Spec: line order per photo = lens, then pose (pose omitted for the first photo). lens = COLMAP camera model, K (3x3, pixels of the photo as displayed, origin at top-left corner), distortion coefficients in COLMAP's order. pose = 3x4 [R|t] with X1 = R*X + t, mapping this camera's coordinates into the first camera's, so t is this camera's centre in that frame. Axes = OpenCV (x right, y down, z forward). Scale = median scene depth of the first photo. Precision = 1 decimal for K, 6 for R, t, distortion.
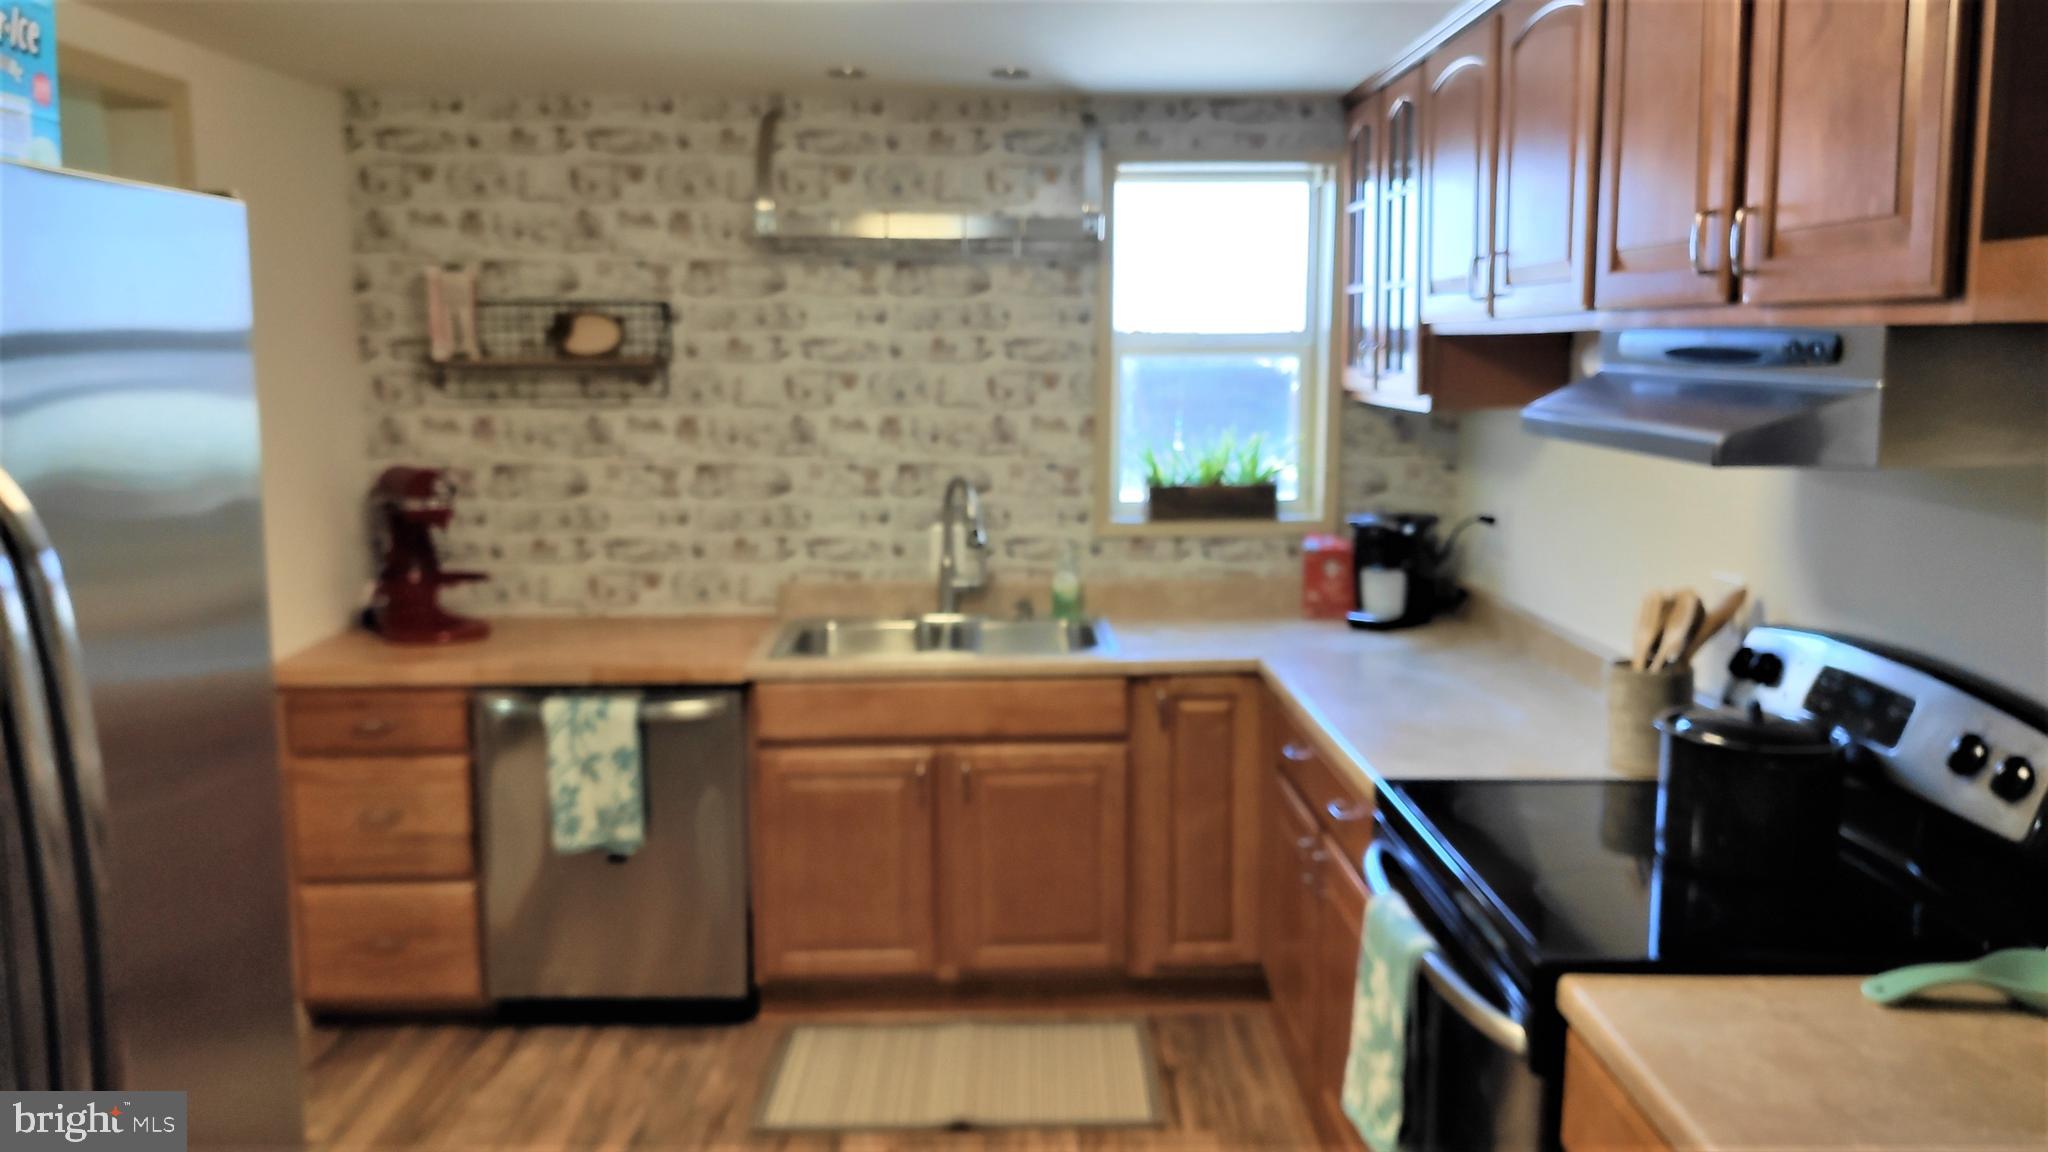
lens RADIAL K [[1545.9, 0, 1024.0], [0, 1545.9, 576.0], [0, 0, 1]] dist [0.042982, -0.103277]
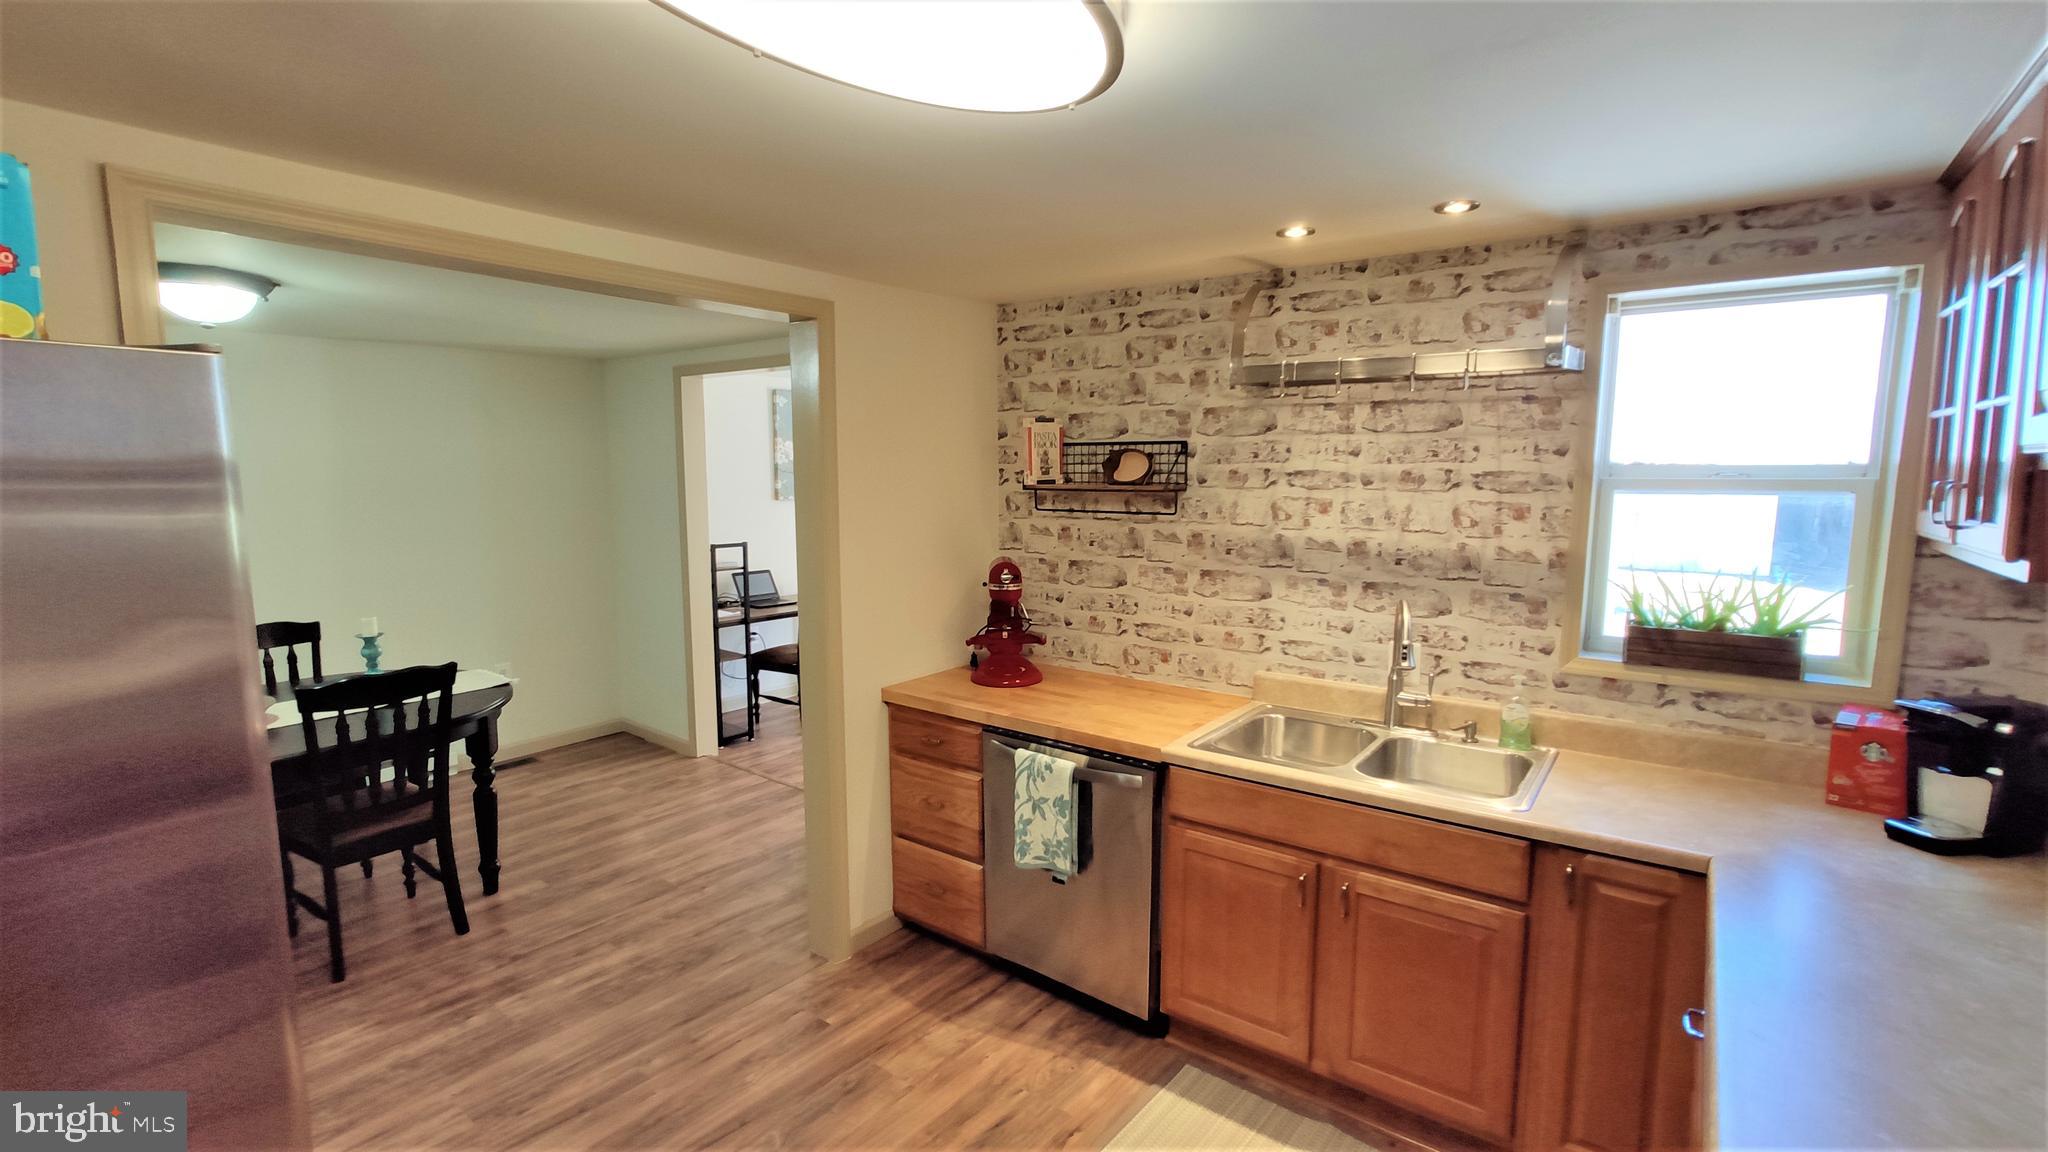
lens RADIAL K [[899.6, 0, 1024.0], [0, 899.6, 576.0], [0, 0, 1]] dist [-0.034145, 0.014450]
pose [[0.775659, 0.076447, -0.626505, 0.136276], [-0.094178, 0.995543, 0.004879, -0.058477], [0.624086, 0.055218, 0.779402, 0.351394]]
